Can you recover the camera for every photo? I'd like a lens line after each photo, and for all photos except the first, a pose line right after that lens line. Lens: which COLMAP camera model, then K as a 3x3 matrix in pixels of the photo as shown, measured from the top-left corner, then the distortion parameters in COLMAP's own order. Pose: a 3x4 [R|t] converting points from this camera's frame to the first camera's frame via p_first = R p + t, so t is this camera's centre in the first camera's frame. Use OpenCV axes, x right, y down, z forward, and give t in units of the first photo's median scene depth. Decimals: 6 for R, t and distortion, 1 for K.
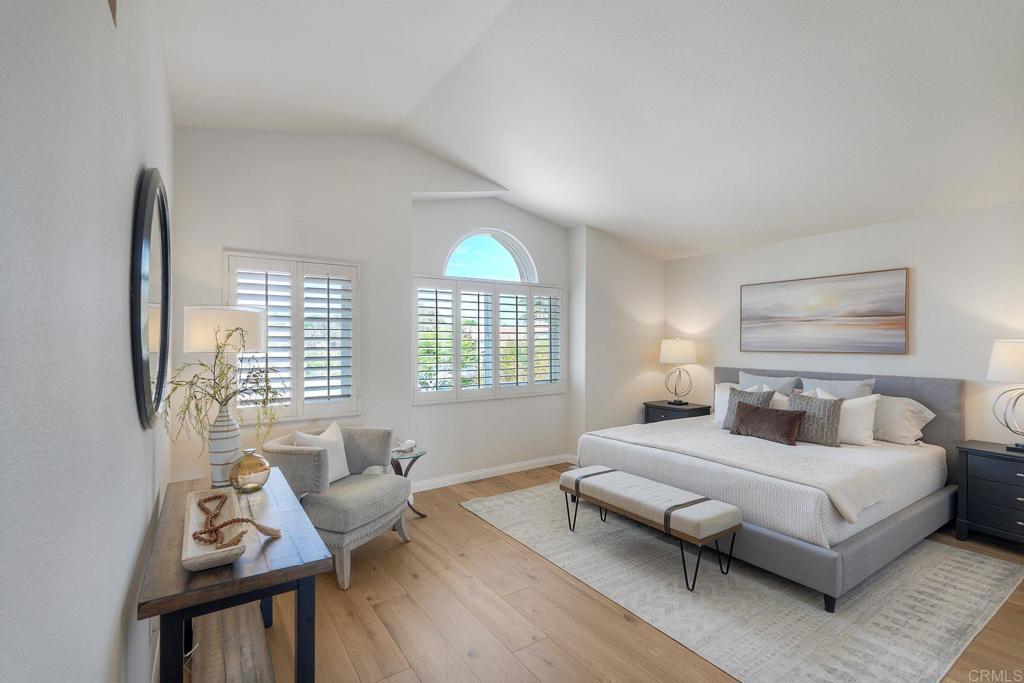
lens RADIAL K [[457.7, 0, 517.6], [0, 457.7, 341.3], [0, 0, 1]] dist [0.005943, 0.000123]
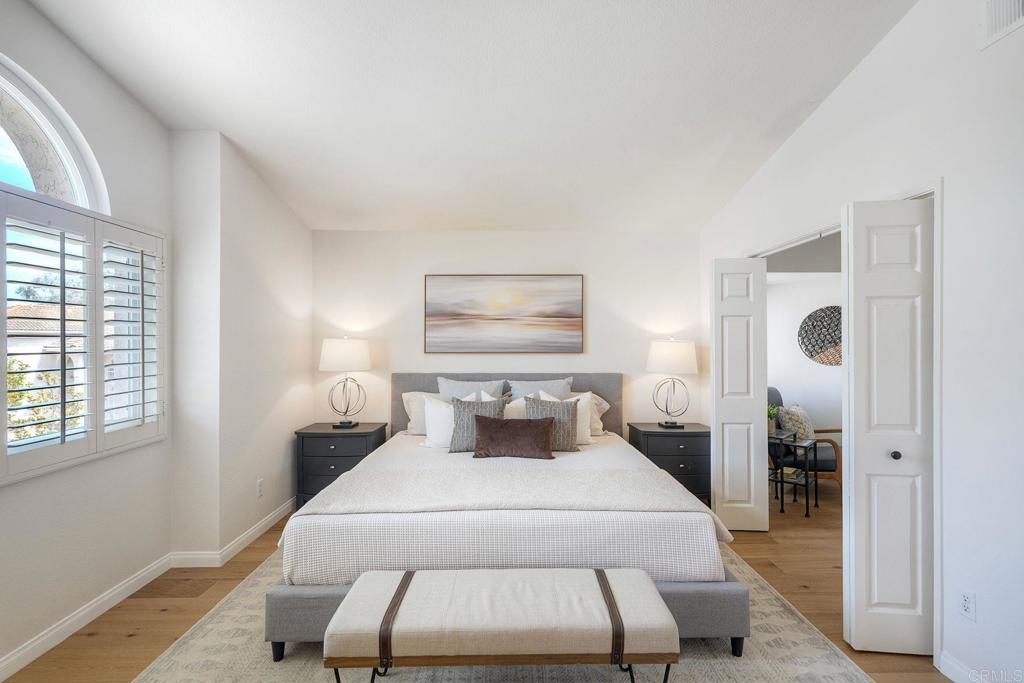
lens RADIAL K [[457.7, 0, 517.6], [0, 457.7, 341.3], [0, 0, 1]] dist [0.005943, 0.000123]
pose [[0.553297, 0.002787, 0.832979, -0.140693], [0.000145, 0.999994, -0.003441, 0.003831], [-0.832984, 0.002024, 0.553294, 0.469137]]
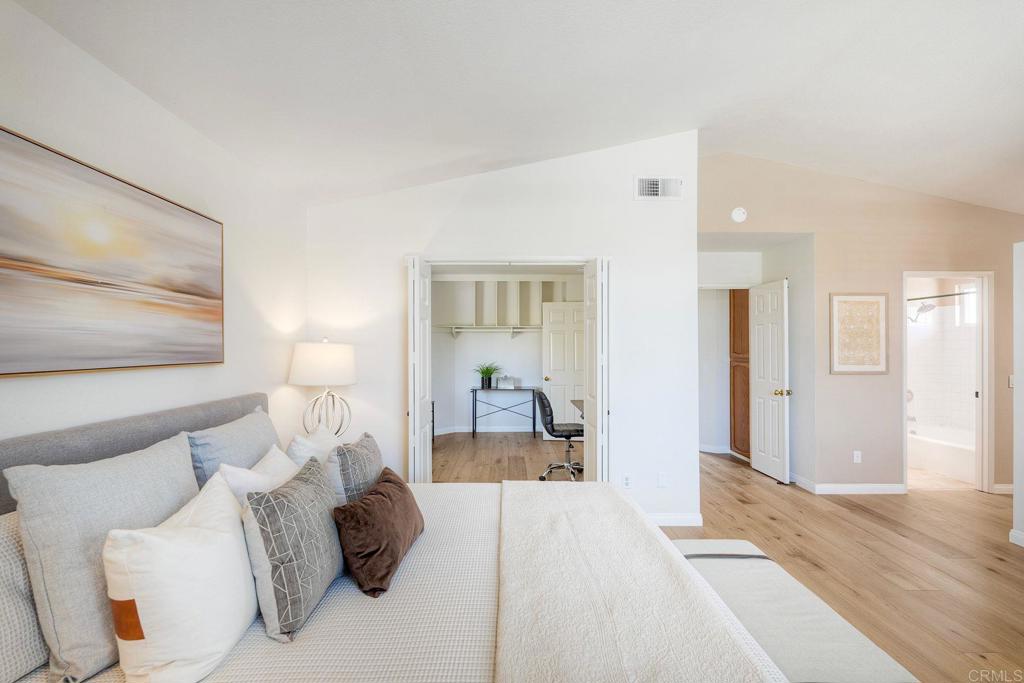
lens RADIAL K [[450.3, 0, 512.0], [0, 450.3, 341.5], [0, 0, 1]] dist [-0.002225, -0.000192]
pose [[-0.832992, 0.010786, 0.553180, 0.168536], [0.004524, 0.999909, -0.012684, 0.007884], [-0.553267, -0.008063, -0.832965, 1.159744]]
